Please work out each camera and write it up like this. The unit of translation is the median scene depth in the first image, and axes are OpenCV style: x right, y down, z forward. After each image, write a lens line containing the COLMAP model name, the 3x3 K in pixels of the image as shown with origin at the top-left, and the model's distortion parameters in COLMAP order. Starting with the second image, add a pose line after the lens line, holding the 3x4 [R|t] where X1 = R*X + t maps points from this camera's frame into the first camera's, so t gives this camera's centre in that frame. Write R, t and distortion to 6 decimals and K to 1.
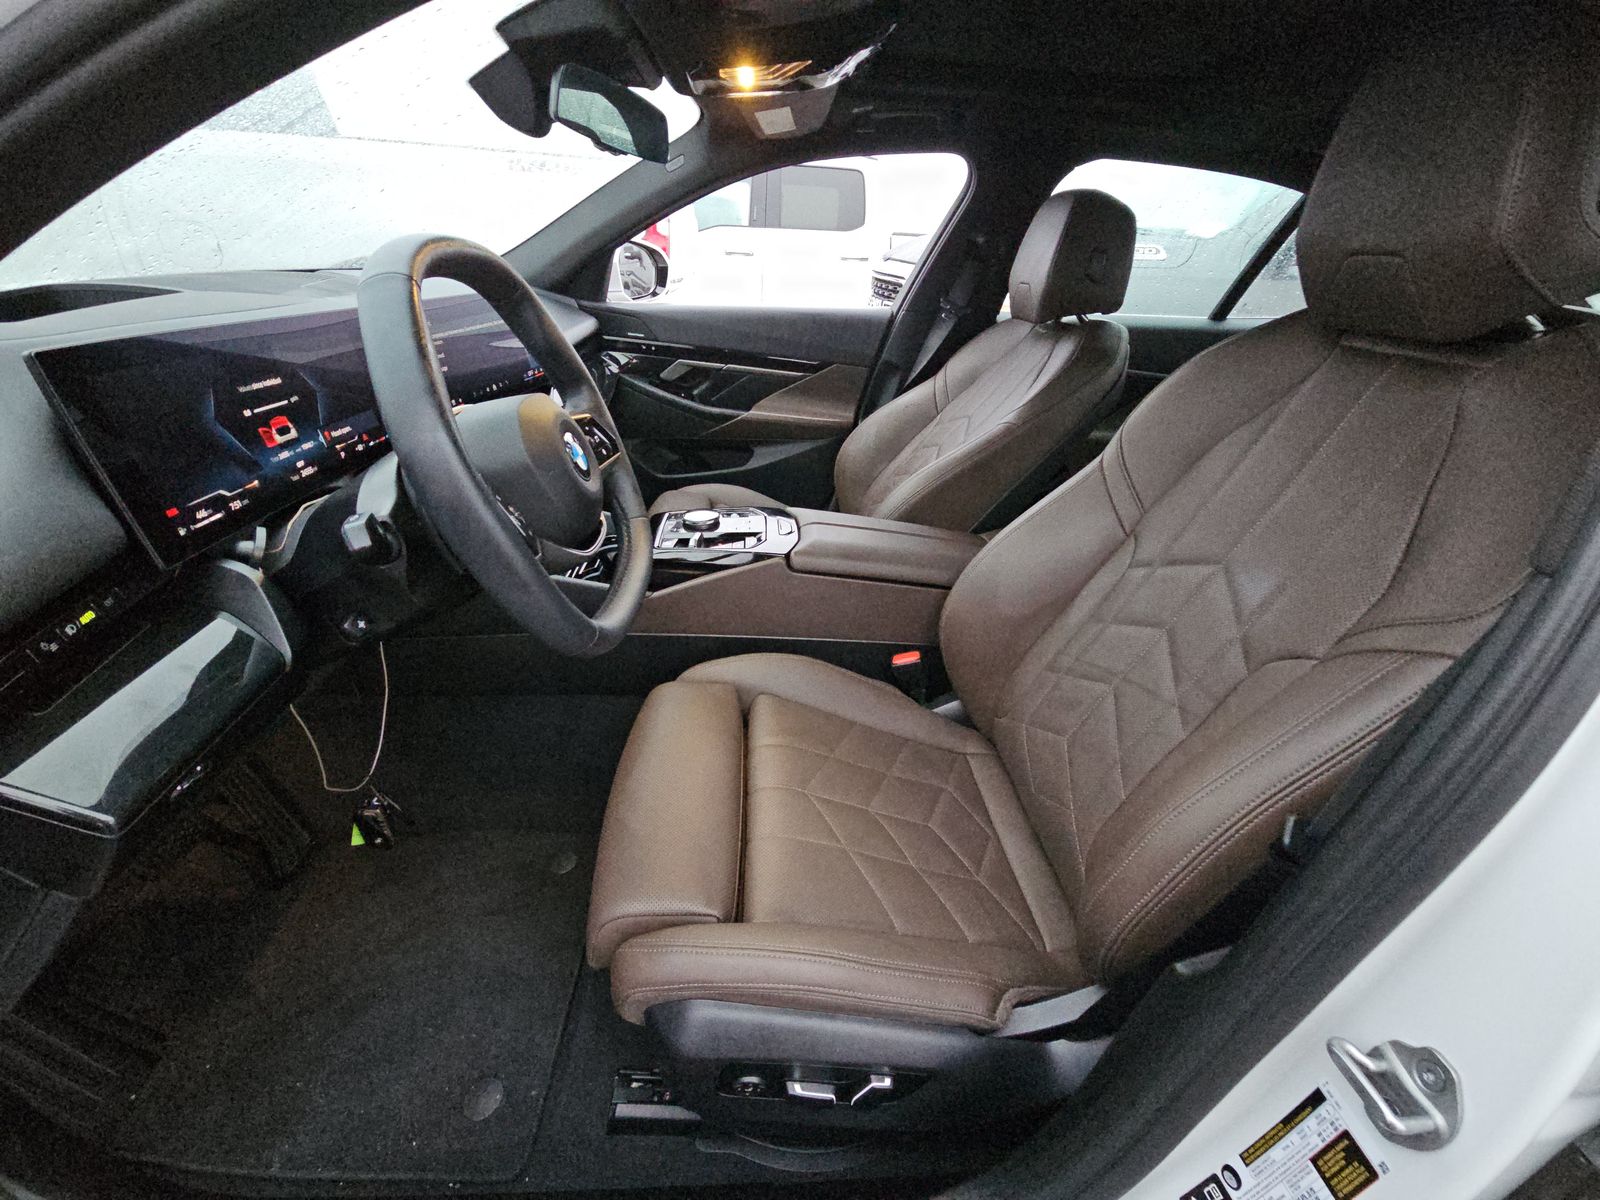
lens RADIAL K [[647.6, 0, 794.9], [0, 647.6, 598.4], [0, 0, 1]] dist [0.004506, -0.001499]
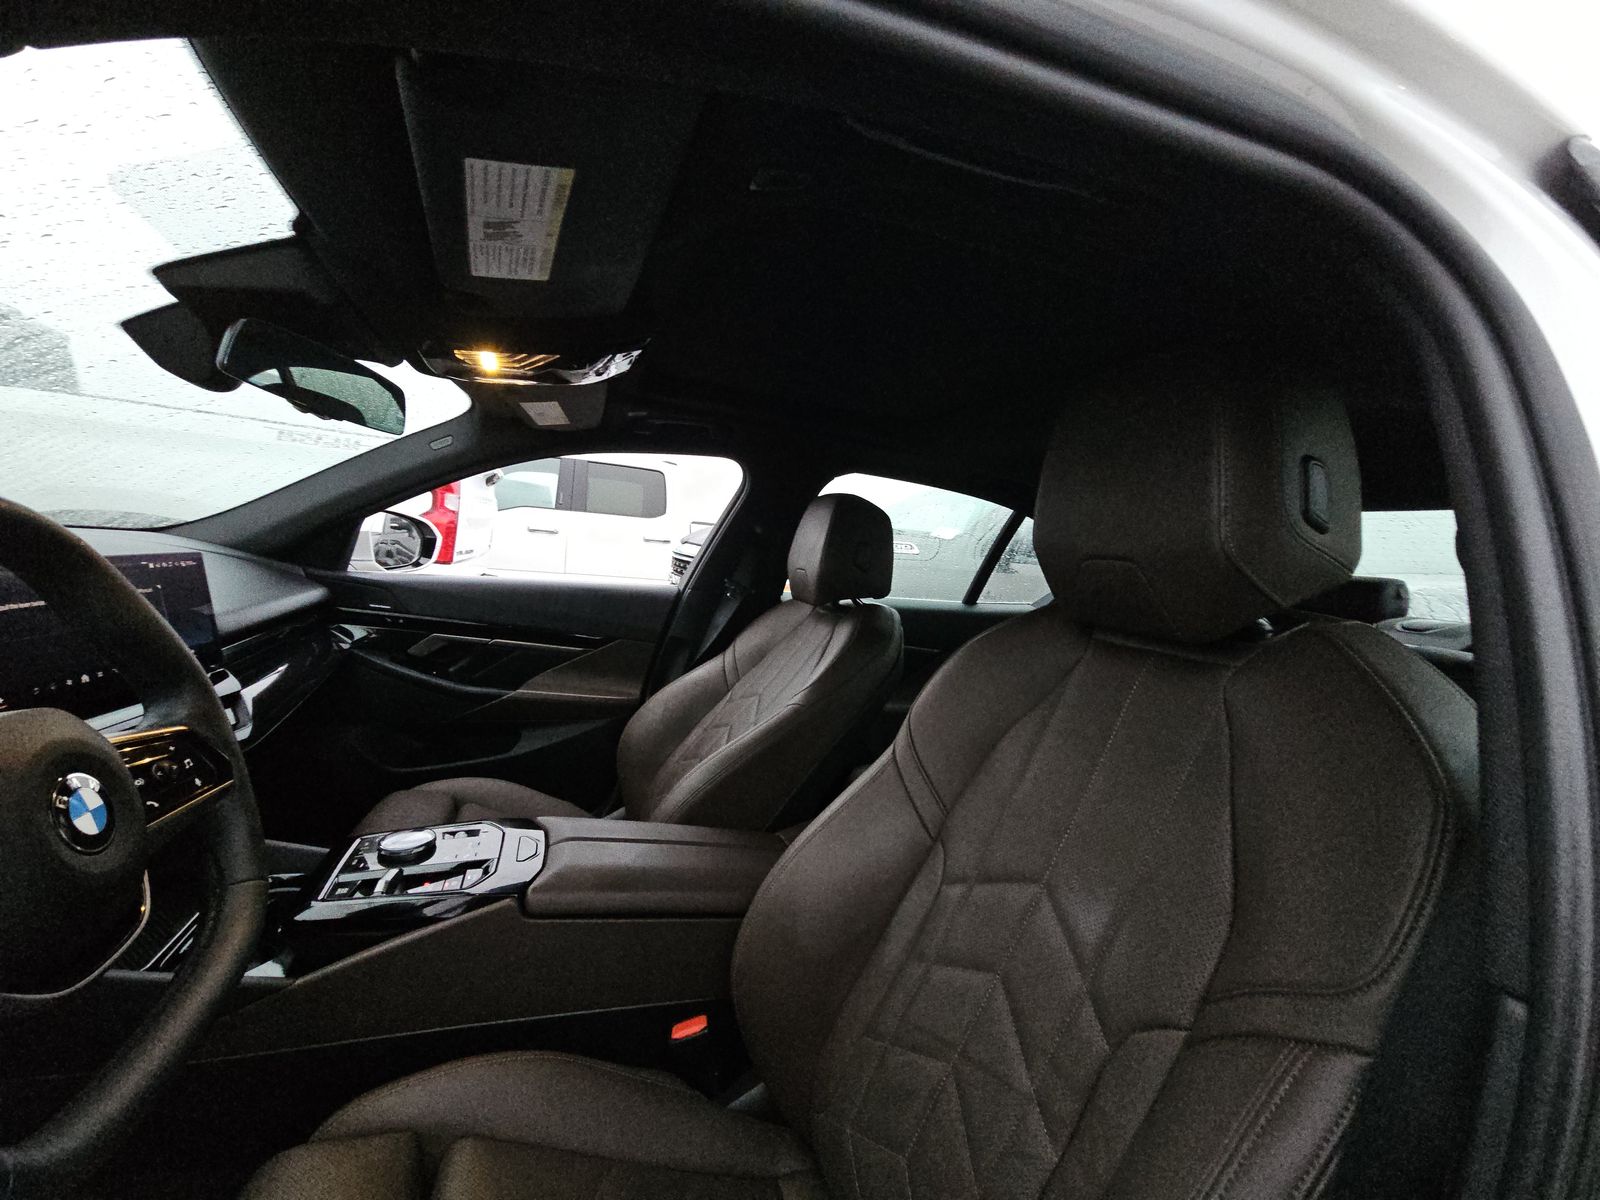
lens RADIAL K [[647.6, 0, 805.2], [0, 647.6, 600.2], [0, 0, 1]] dist [0.004506, -0.001499]
pose [[0.955543, 0.019836, 0.294183, 0.062032], [0.094844, 0.924029, -0.370372, -0.061089], [-0.279181, 0.381808, 0.881068, 0.115922]]
